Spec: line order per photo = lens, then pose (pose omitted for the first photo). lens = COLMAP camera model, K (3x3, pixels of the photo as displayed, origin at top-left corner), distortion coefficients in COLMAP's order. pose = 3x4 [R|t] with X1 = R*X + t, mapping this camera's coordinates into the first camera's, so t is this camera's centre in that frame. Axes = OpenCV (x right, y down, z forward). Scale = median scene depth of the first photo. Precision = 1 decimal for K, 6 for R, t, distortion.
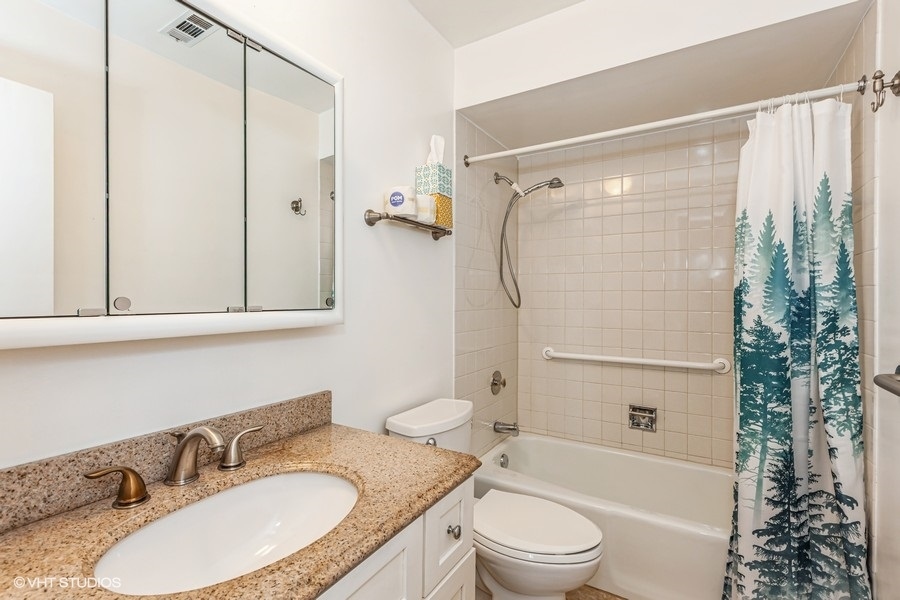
lens RADIAL K [[421.4, 0, 445.3], [0, 421.4, 306.9], [0, 0, 1]] dist [-0.004203, 0.001197]
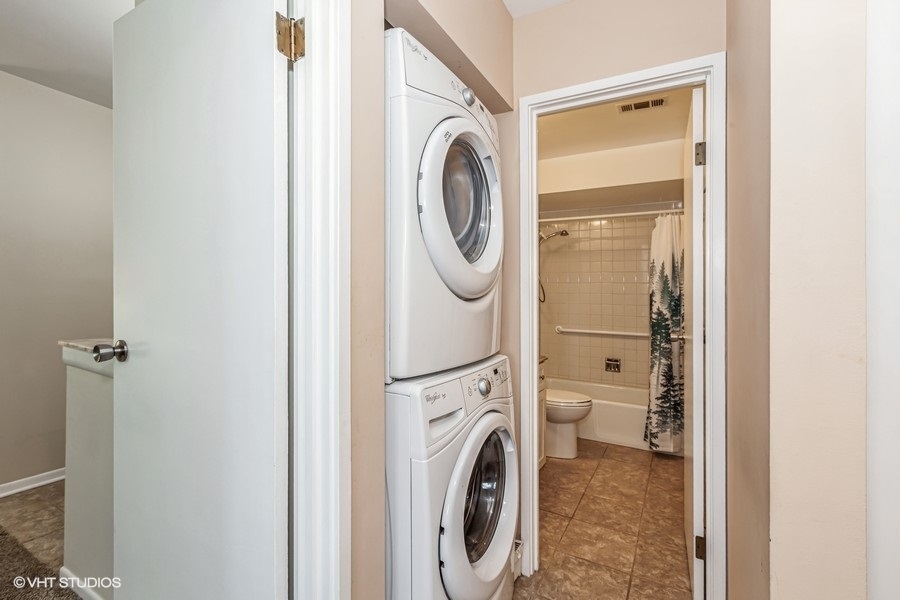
lens RADIAL K [[421.4, 0, 451.4], [0, 421.4, 292.1], [0, 0, 1]] dist [-0.004203, 0.001197]
pose [[0.998742, 0.005487, 0.049843, -0.512631], [-0.004219, 0.999666, -0.025498, 0.006459], [-0.049966, 0.025255, 0.998432, -1.272369]]
